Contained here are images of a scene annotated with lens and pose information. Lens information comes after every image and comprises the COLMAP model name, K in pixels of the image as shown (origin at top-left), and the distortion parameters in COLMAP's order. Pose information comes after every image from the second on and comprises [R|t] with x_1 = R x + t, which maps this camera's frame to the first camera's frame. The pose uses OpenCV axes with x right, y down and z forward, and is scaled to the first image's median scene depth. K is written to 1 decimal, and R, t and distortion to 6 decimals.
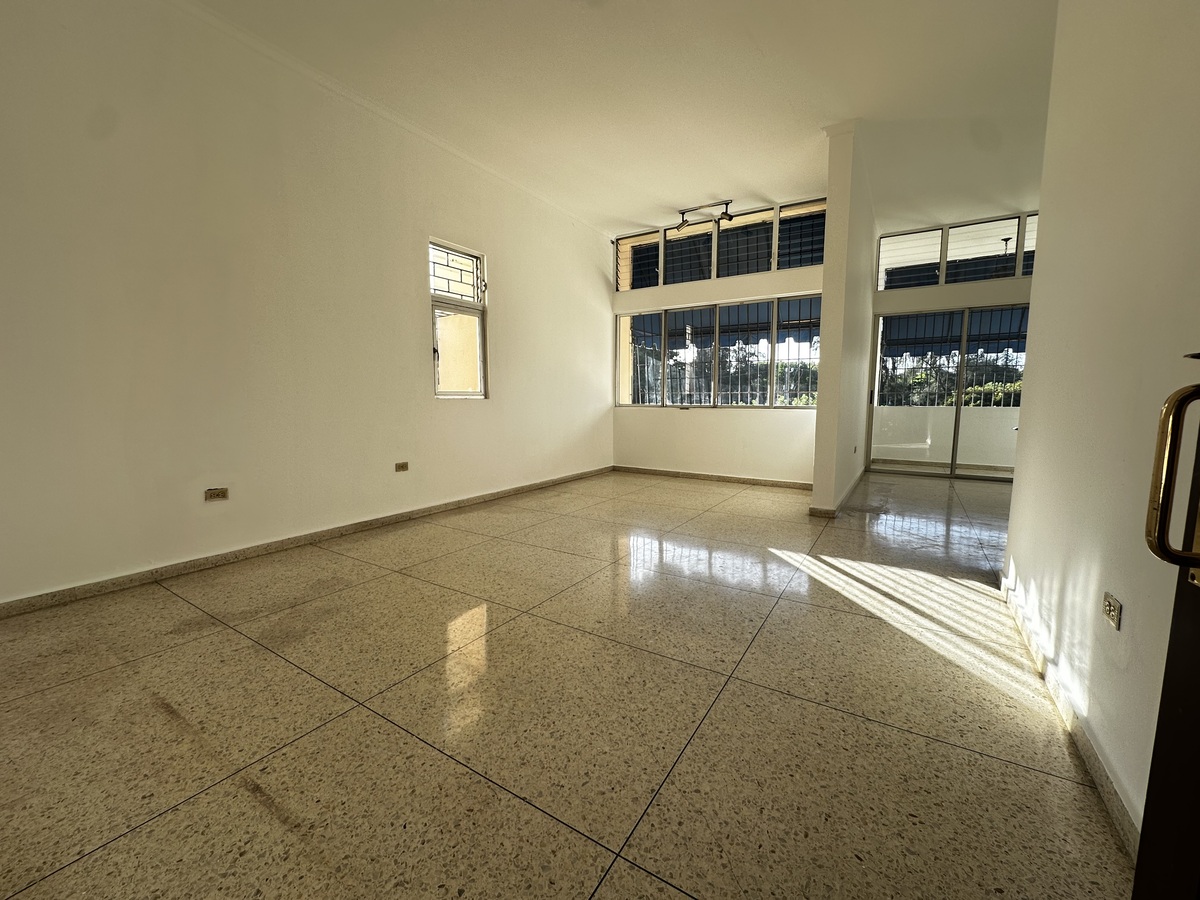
lens RADIAL K [[479.4, 0, 594.2], [0, 479.4, 449.2], [0, 0, 1]] dist [-0.003143, -0.000390]
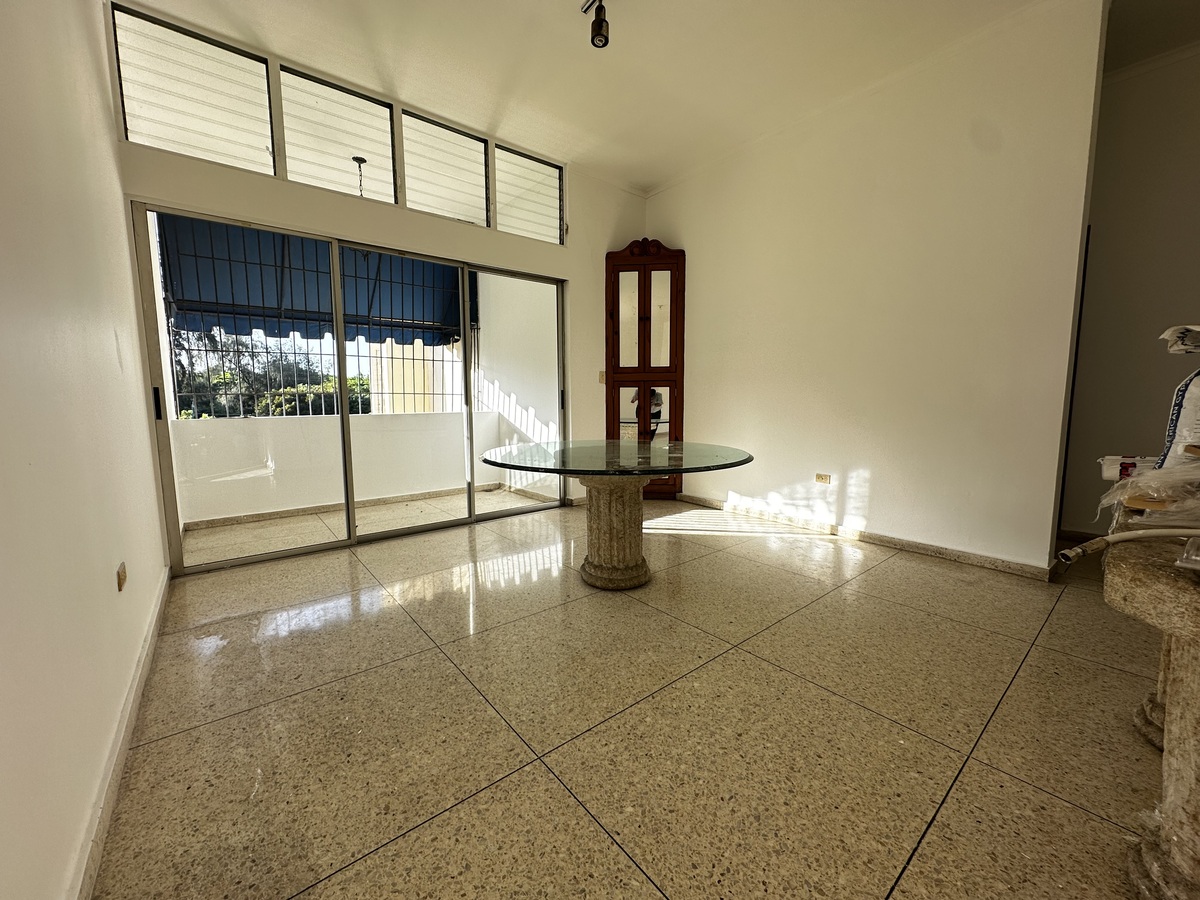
lens RADIAL K [[479.4, 0, 597.2], [0, 479.4, 447.5], [0, 0, 1]] dist [-0.003143, -0.000390]
pose [[0.312157, -0.104611, 0.944253, 0.219767], [0.109850, 0.991227, 0.073500, -0.047757], [-0.943658, 0.080783, 0.320910, 0.370028]]
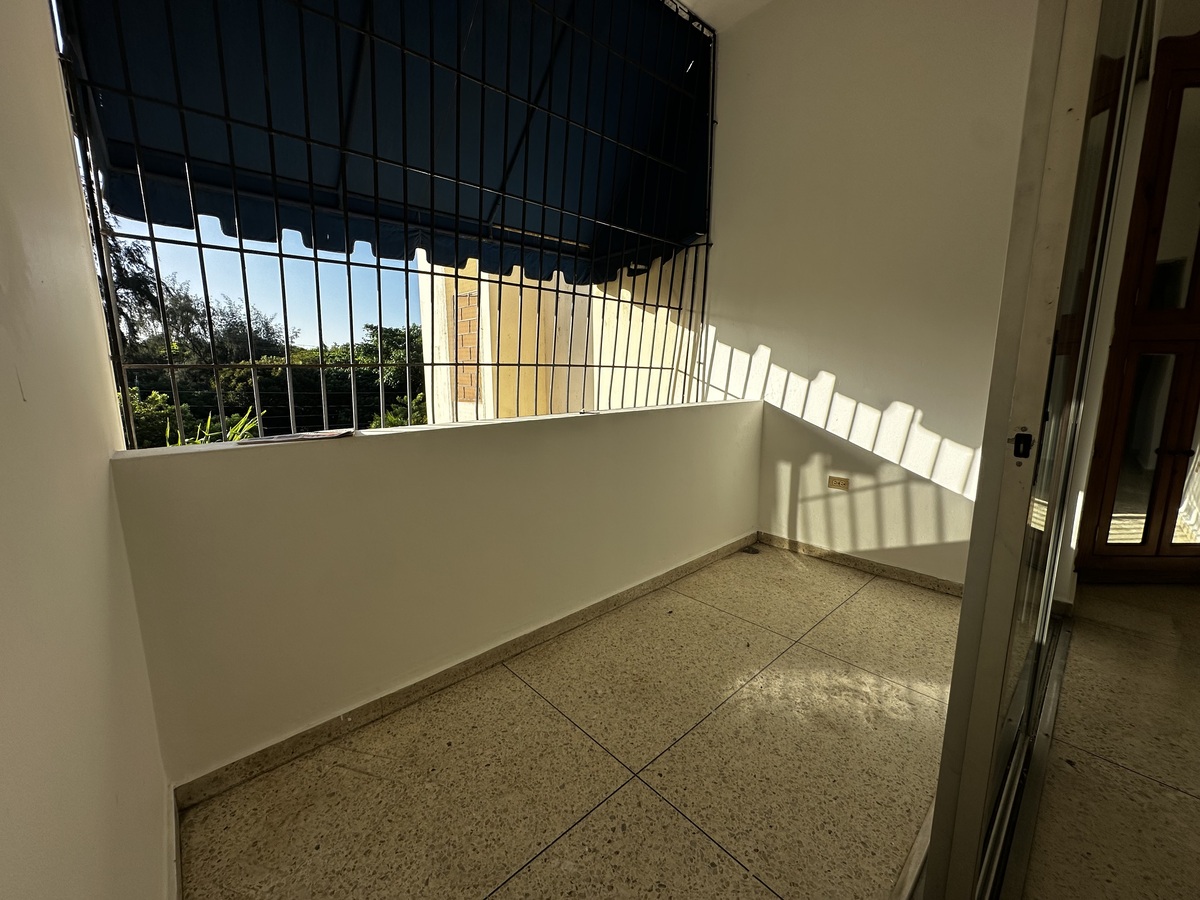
lens RADIAL K [[479.4, 0, 595.2], [0, 479.4, 444.9], [0, 0, 1]] dist [-0.003143, -0.000390]
pose [[0.253117, -0.154004, 0.955099, 0.377775], [0.110788, 0.985368, 0.129523, -0.079016], [-0.961071, 0.073029, 0.266475, 0.637376]]
